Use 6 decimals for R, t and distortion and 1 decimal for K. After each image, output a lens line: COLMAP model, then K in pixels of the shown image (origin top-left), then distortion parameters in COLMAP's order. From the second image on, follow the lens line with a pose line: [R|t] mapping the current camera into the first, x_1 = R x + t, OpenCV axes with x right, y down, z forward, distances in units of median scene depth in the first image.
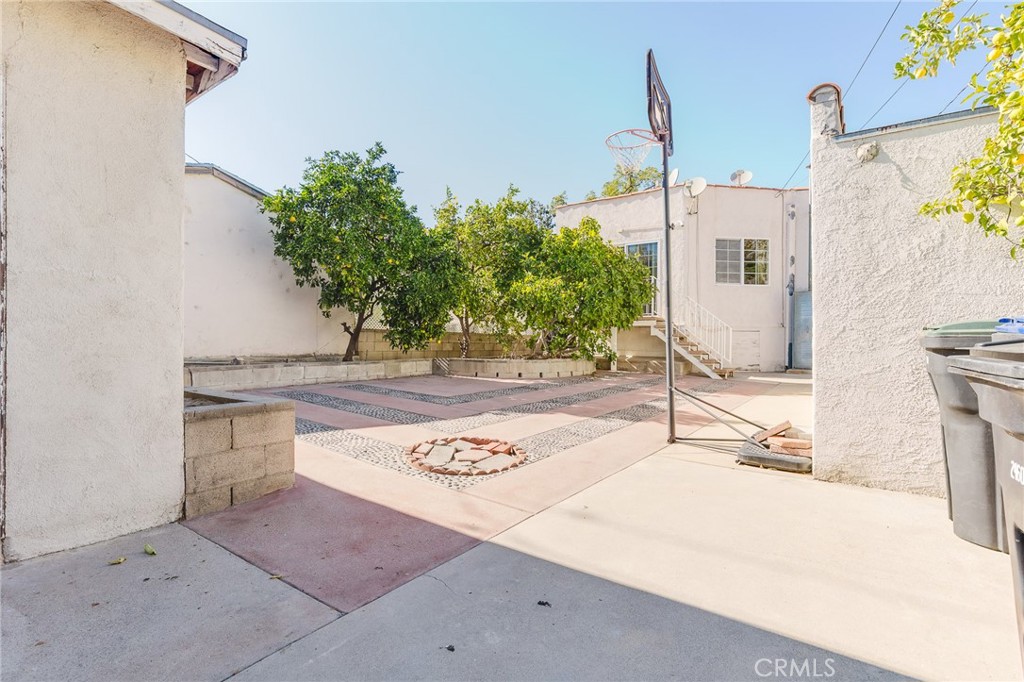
lens RADIAL K [[492.8, 0, 505.7], [0, 492.8, 339.6], [0, 0, 1]] dist [0.002594, -0.000036]
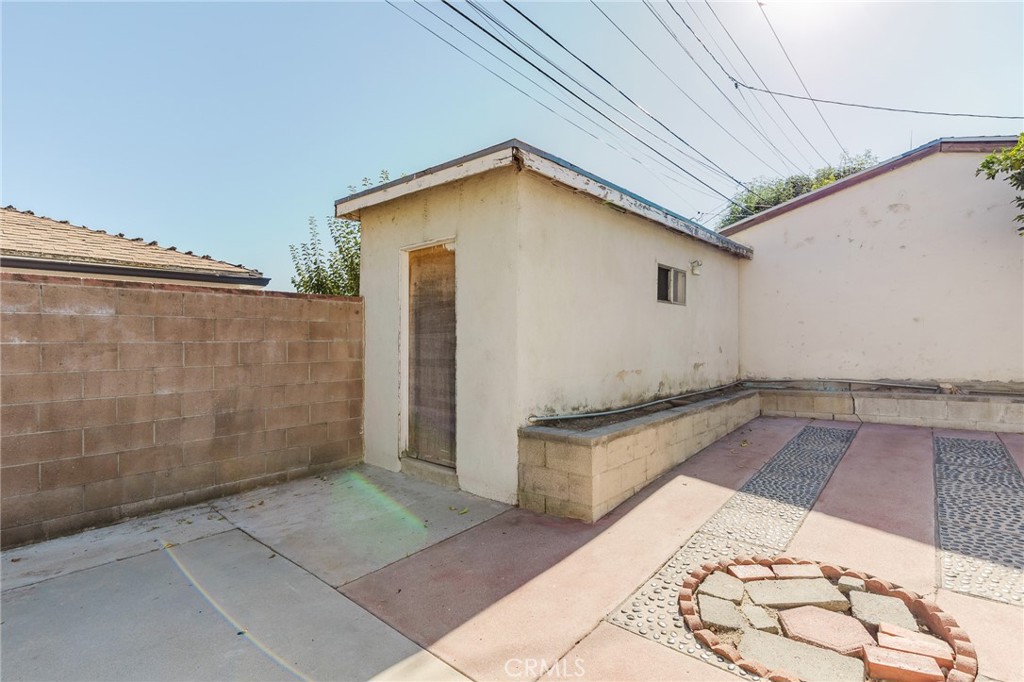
lens RADIAL K [[467.4, 0, 516.5], [0, 467.4, 342.3], [0, 0, 1]] dist [0.009207, -0.002202]
pose [[-0.089525, -0.015317, -0.995867, 0.319900], [0.017416, 0.999705, -0.016941, -0.035825], [0.995832, -0.018860, -0.089232, 0.544422]]
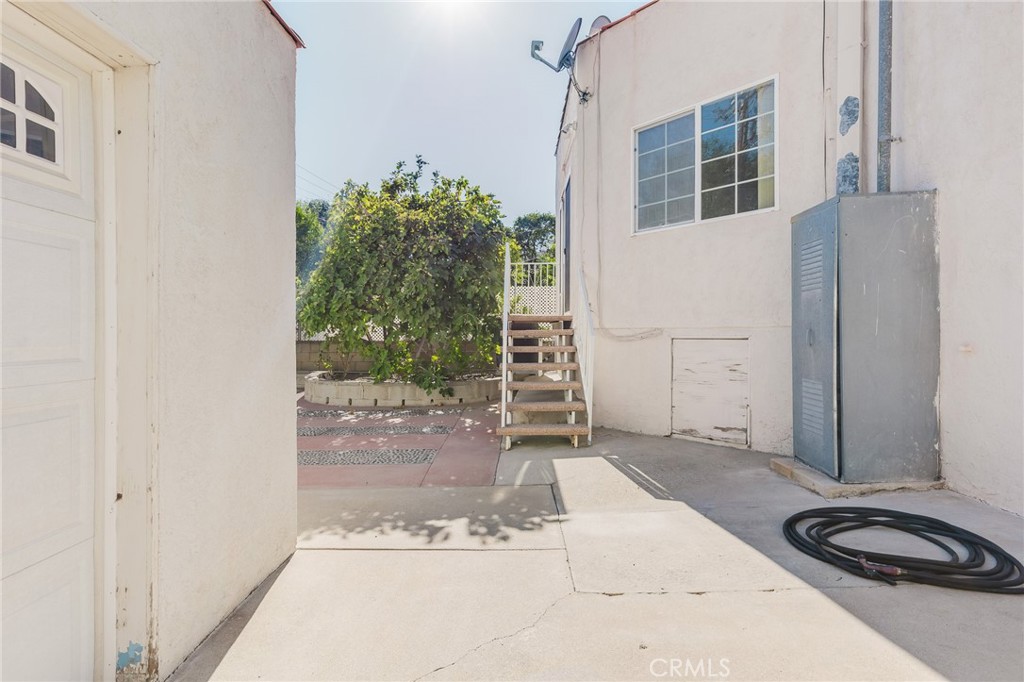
lens RADIAL K [[492.8, 0, 508.1], [0, 492.8, 331.8], [0, 0, 1]] dist [0.002594, -0.000036]
pose [[0.560130, -0.013513, -0.828294, 1.641008], [0.014007, 0.999878, -0.006841, -0.050748], [0.828286, -0.007770, 0.560252, 1.473316]]
